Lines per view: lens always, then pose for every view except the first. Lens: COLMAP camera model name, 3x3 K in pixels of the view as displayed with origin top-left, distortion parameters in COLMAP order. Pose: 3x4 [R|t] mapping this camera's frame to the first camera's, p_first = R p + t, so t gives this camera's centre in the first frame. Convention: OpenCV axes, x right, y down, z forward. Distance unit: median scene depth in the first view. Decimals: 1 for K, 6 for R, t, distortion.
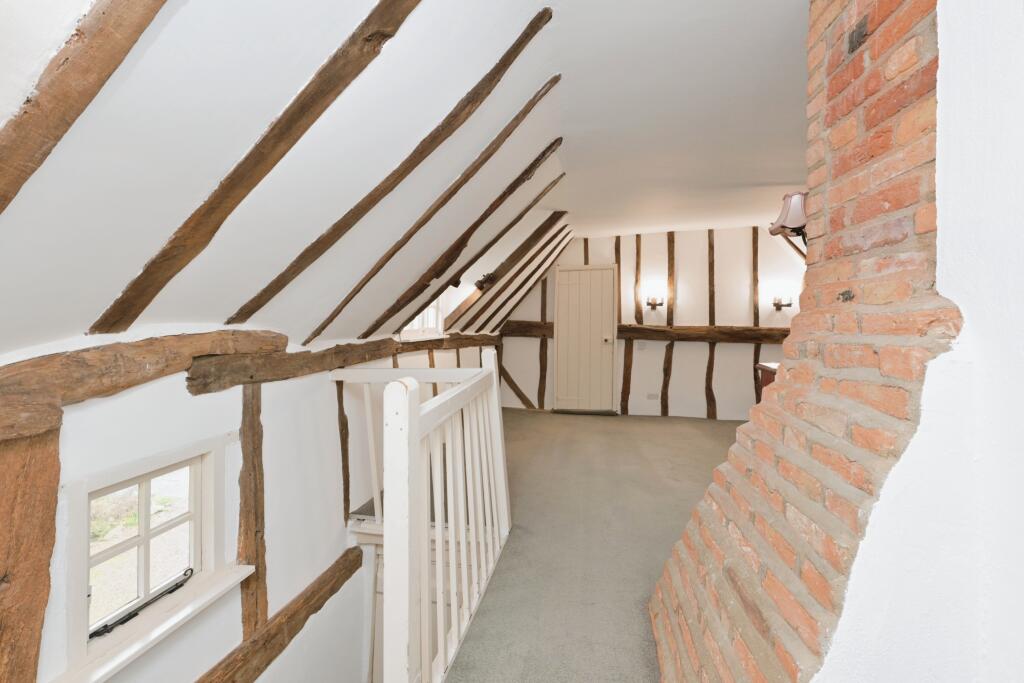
lens RADIAL K [[423.7, 0, 512.0], [0, 423.7, 335.1], [0, 0, 1]] dist [0.000146, -0.000228]
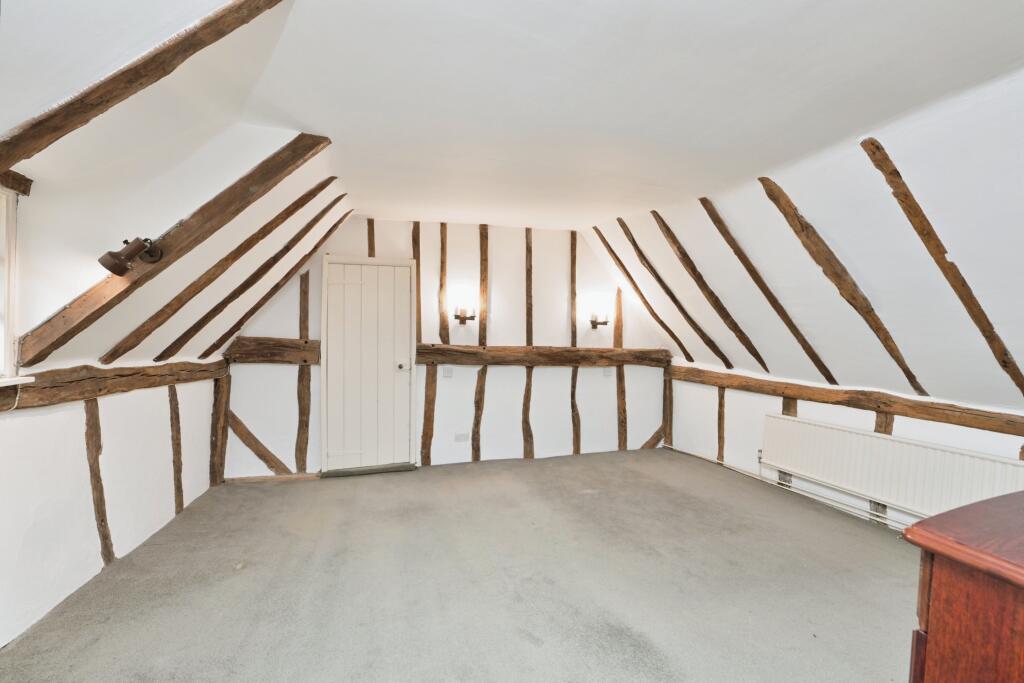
lens RADIAL K [[431.0, 0, 503.2], [0, 431.0, 356.8], [0, 0, 1]] dist [0.001045, 0.000043]
pose [[0.898791, -0.008907, 0.438286, 0.058838], [-0.001626, 0.999719, 0.023651, -0.020688], [-0.438374, -0.021970, 0.898524, 0.270189]]
